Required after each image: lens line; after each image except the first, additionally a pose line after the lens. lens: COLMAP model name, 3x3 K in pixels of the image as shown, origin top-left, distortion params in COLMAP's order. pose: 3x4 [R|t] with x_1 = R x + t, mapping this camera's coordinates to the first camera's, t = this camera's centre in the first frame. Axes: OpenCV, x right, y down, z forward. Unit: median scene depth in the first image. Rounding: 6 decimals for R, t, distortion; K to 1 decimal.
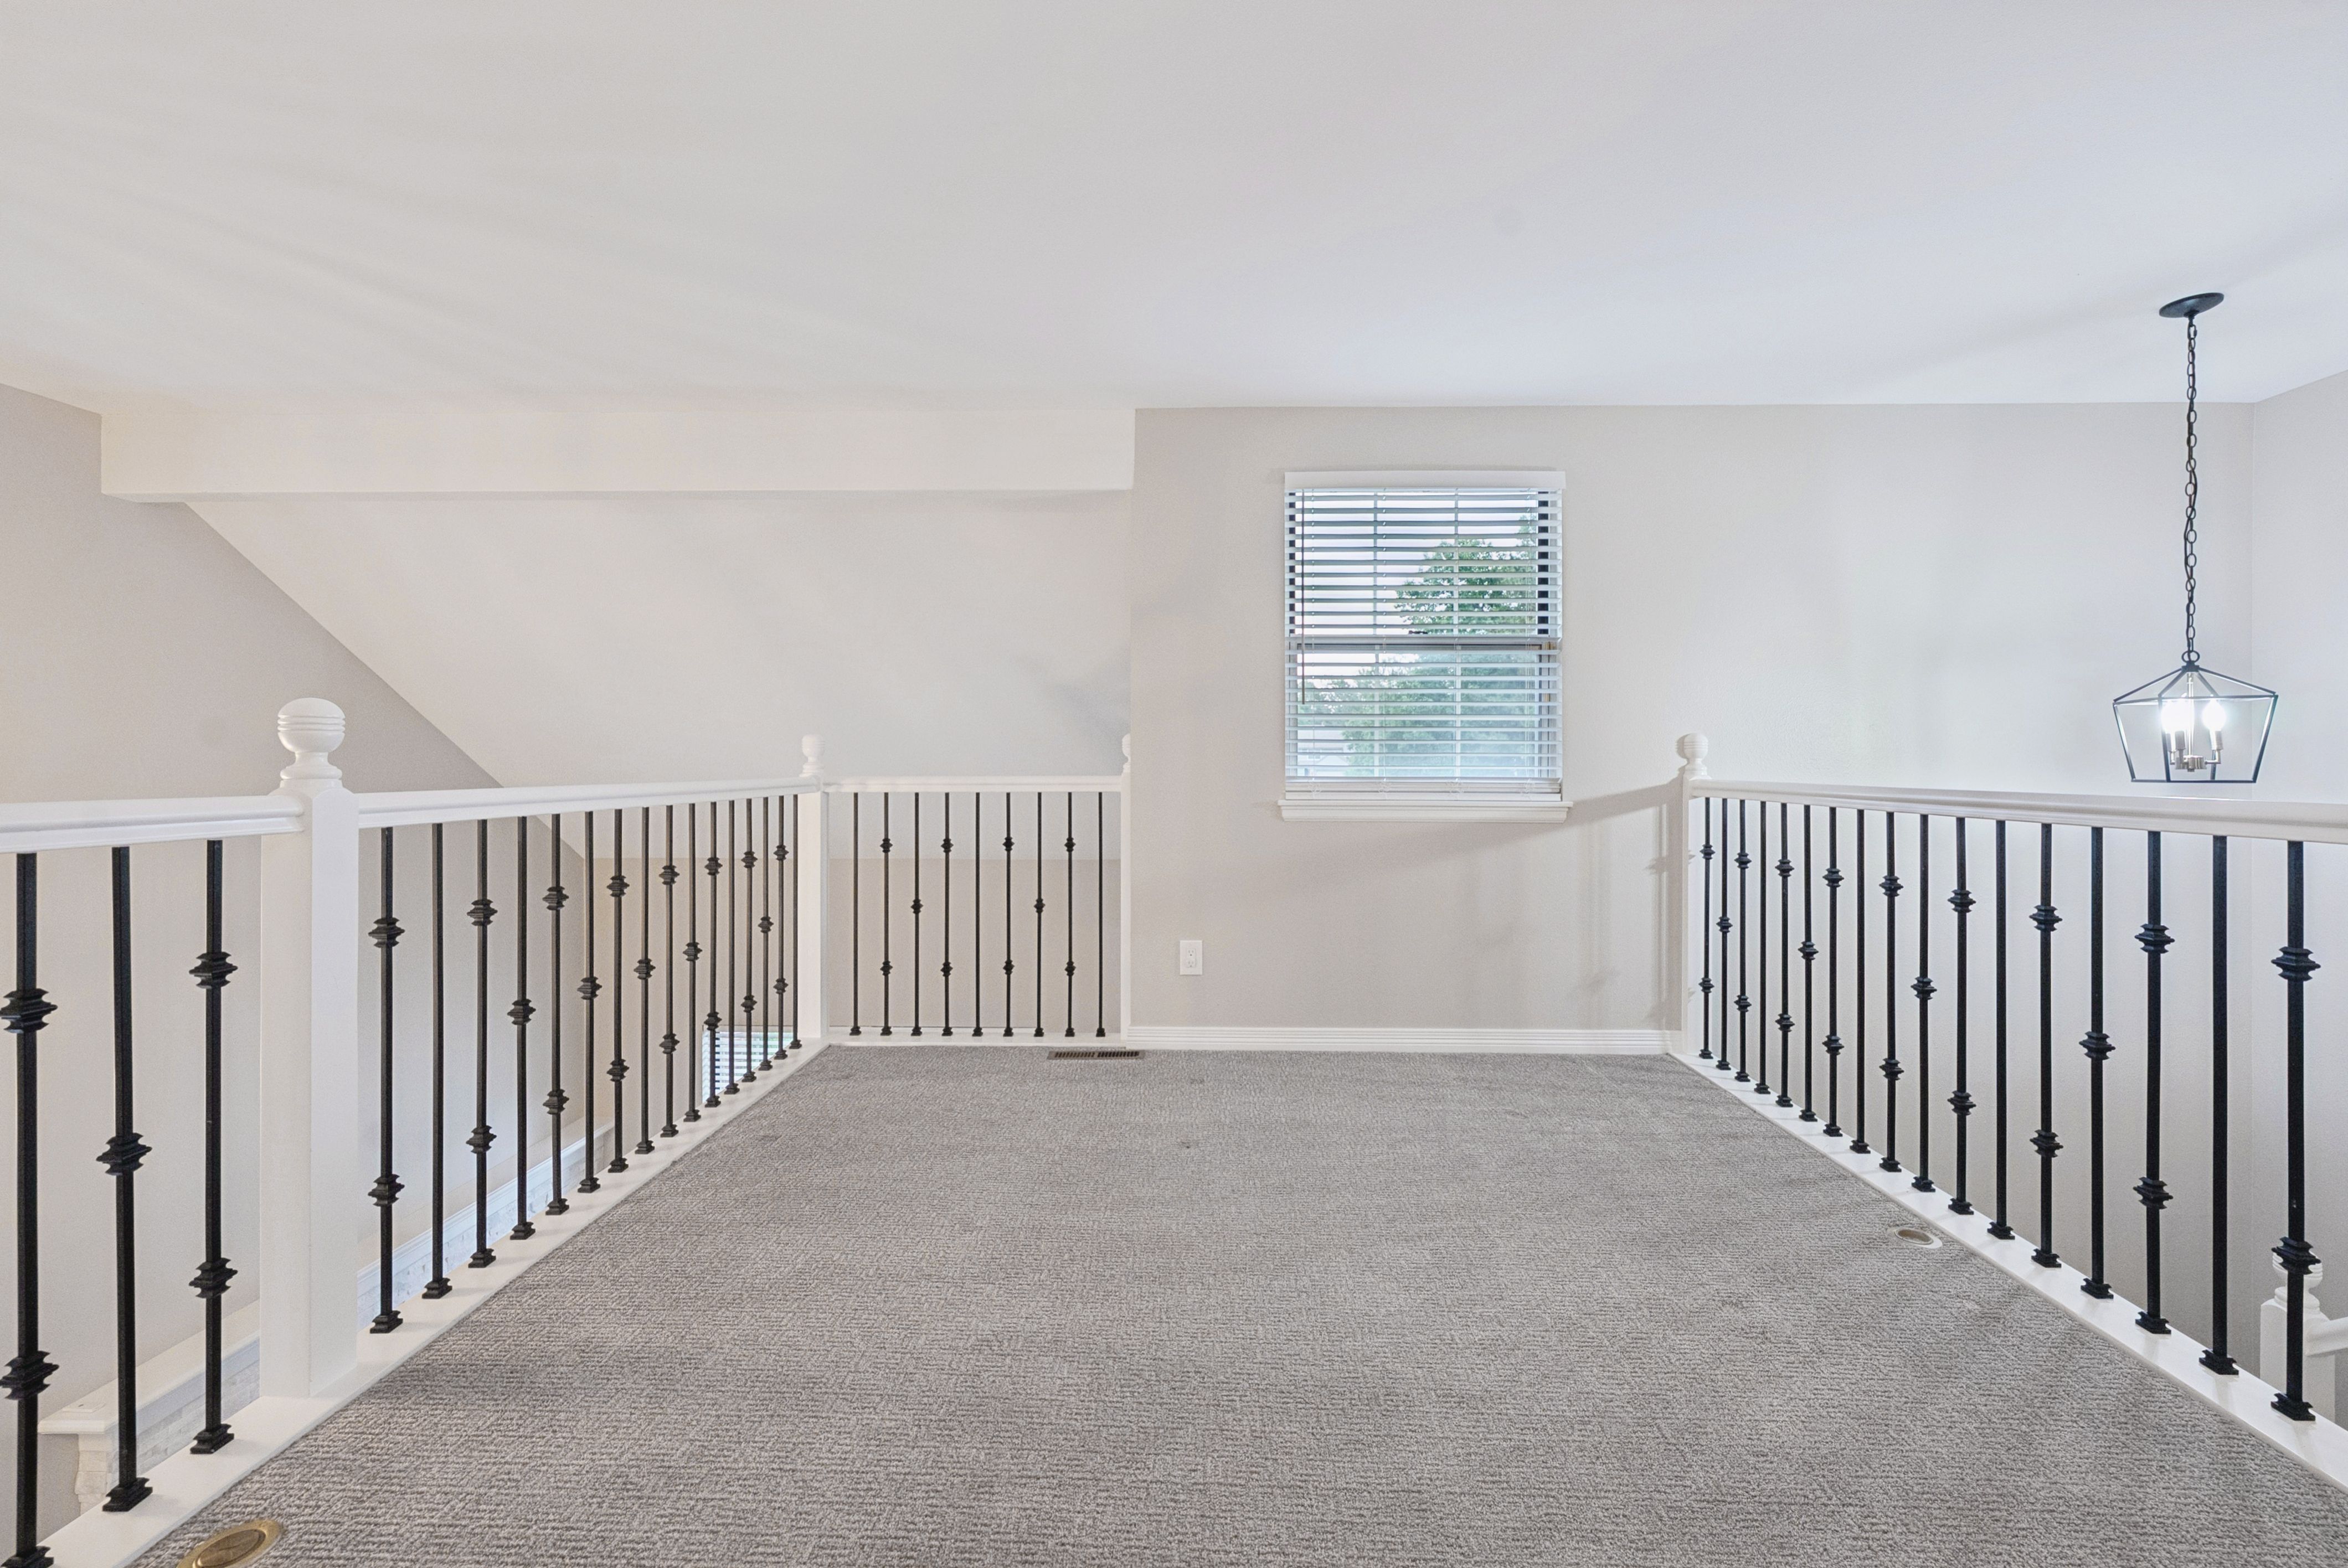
lens RADIAL K [[975.1, 0, 1175.0], [0, 975.1, 771.4], [0, 0, 1]] dist [0.001962, -0.000352]
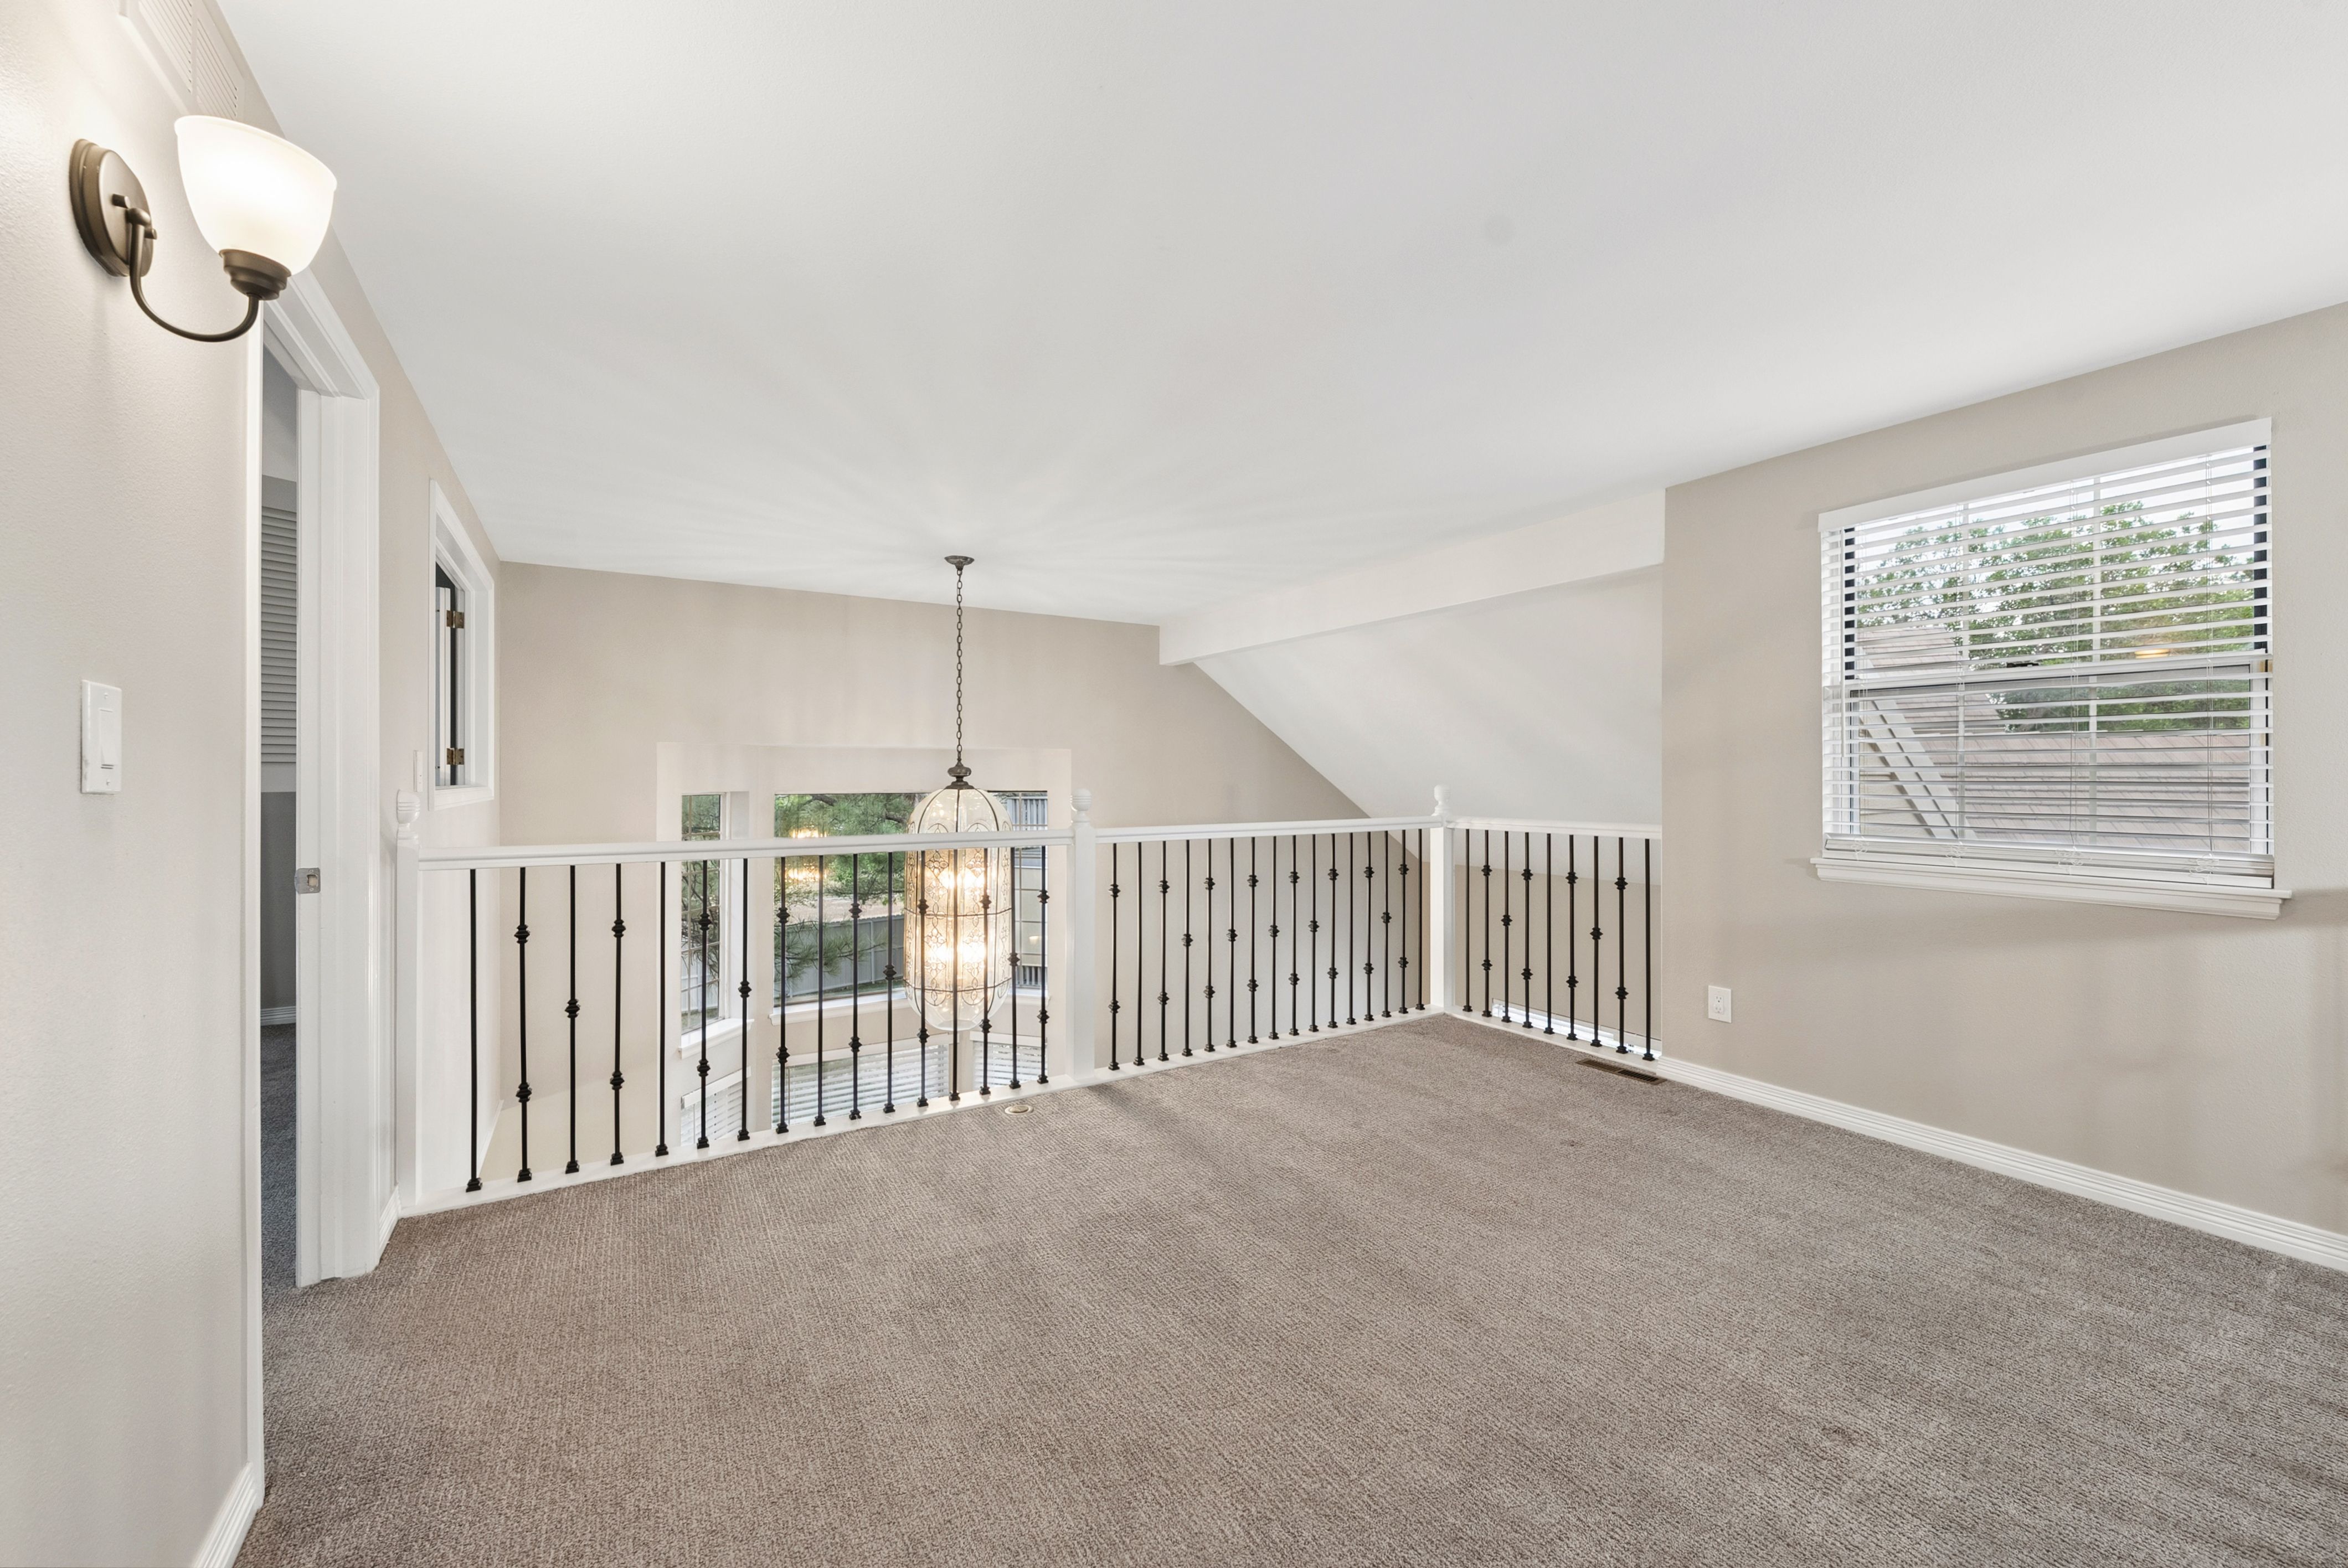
lens RADIAL K [[877.5, 0, 1163.5], [0, 877.5, 782.7], [0, 0, 1]] dist [-0.000415, -0.000230]
pose [[0.554754, 0.000816, -0.832014, 0.472192], [-0.004307, 0.999989, -0.001891, -0.040356], [0.832003, 0.004633, 0.554751, -0.008848]]
